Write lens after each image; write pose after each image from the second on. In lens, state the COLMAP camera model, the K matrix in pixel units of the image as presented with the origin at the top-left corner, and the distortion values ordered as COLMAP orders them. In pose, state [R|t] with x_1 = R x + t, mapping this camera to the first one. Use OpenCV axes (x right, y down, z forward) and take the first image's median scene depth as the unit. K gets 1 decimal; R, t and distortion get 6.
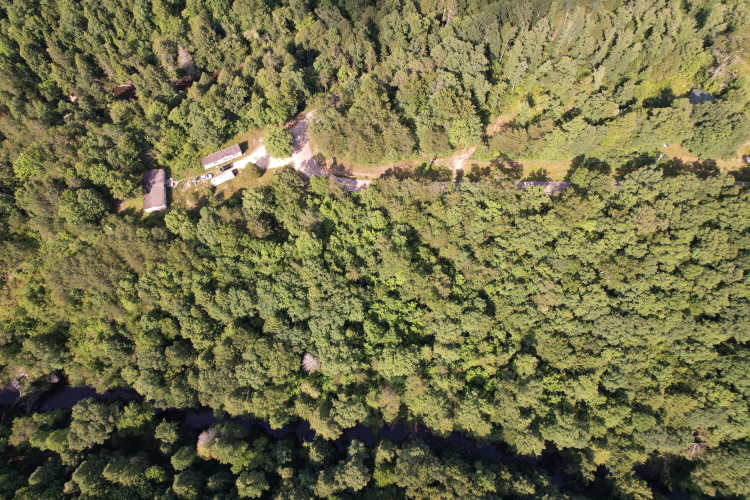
lens RADIAL K [[480.4, 0, 375.0], [0, 480.4, 250.0], [0, 0, 1]] dist [-0.077772, 0.074683]
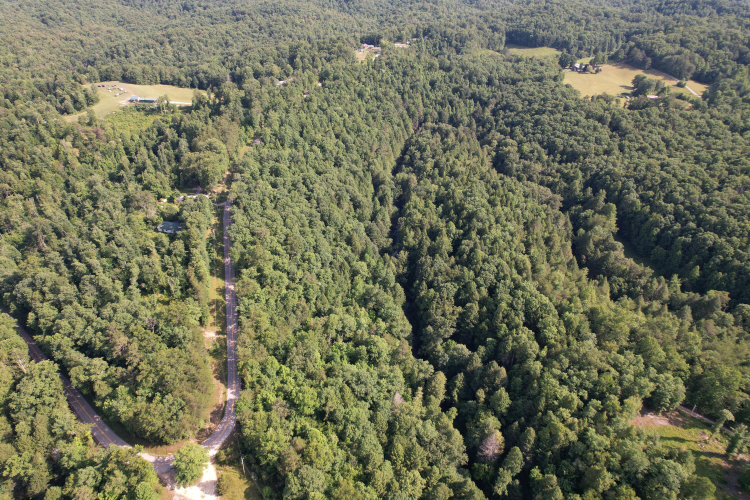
lens RADIAL K [[480.4, 0, 375.0], [0, 480.4, 250.0], [0, 0, 1]] dist [-0.077772, 0.074683]
pose [[-0.295175, -0.502601, 0.812566, -0.919998], [0.886794, 0.172431, 0.428795, -0.407917], [-0.355624, 0.847148, 0.394806, 0.219949]]
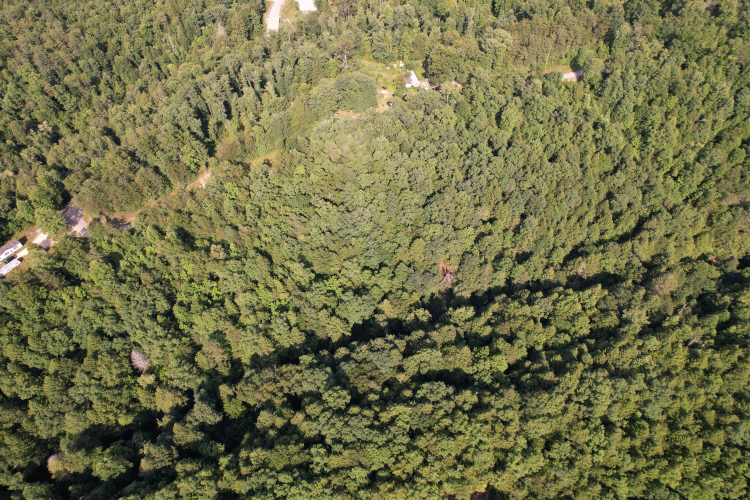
lens RADIAL K [[480.4, 0, 375.0], [0, 480.4, 250.0], [0, 0, 1]] dist [-0.077772, 0.074683]
pose [[0.856752, -0.405104, 0.319168, 0.093673], [0.479875, 0.852909, -0.205588, 0.511903], [-0.188936, 0.329298, 0.925130, -0.237123]]
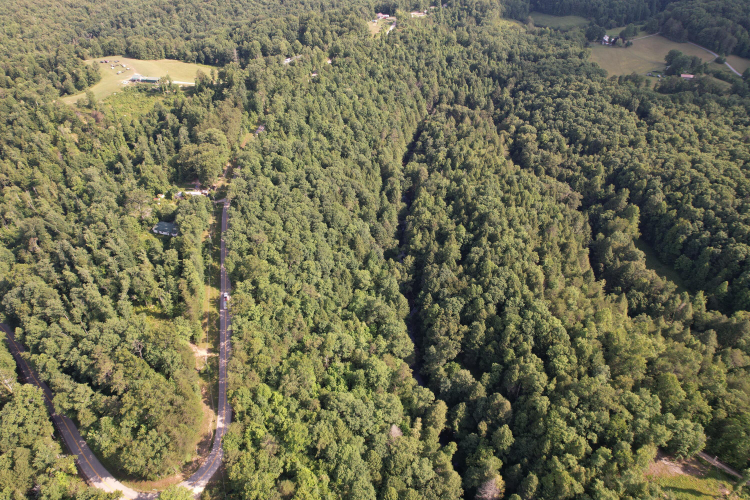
lens RADIAL K [[480.4, 0, 375.0], [0, 480.4, 250.0], [0, 0, 1]] dist [-0.077772, 0.074683]
pose [[-0.259226, -0.566181, 0.782459, -0.781936], [0.898339, 0.156157, 0.410611, -0.354973], [-0.354667, 0.809354, 0.468142, 0.121927]]
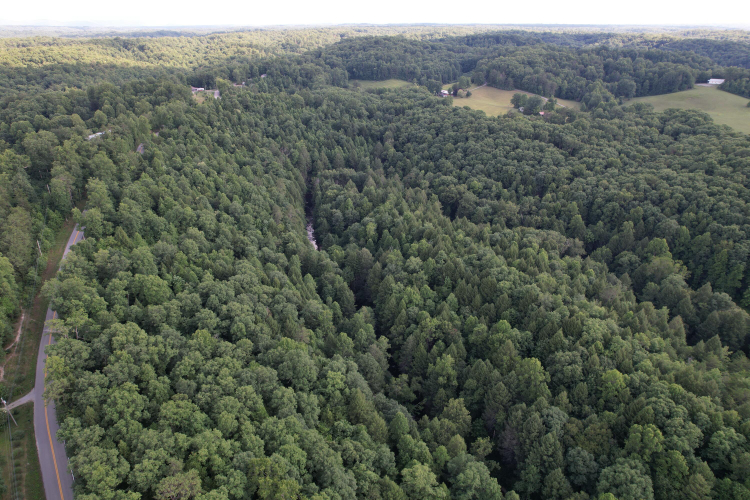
lens RADIAL K [[480.4, 0, 375.0], [0, 480.4, 250.0], [0, 0, 1]] dist [-0.077772, 0.074683]
pose [[-0.653131, -0.323932, 0.684462, 0.077885], [0.705659, 0.067547, 0.705325, -0.322266], [-0.274711, 0.943666, 0.184469, 0.494149]]
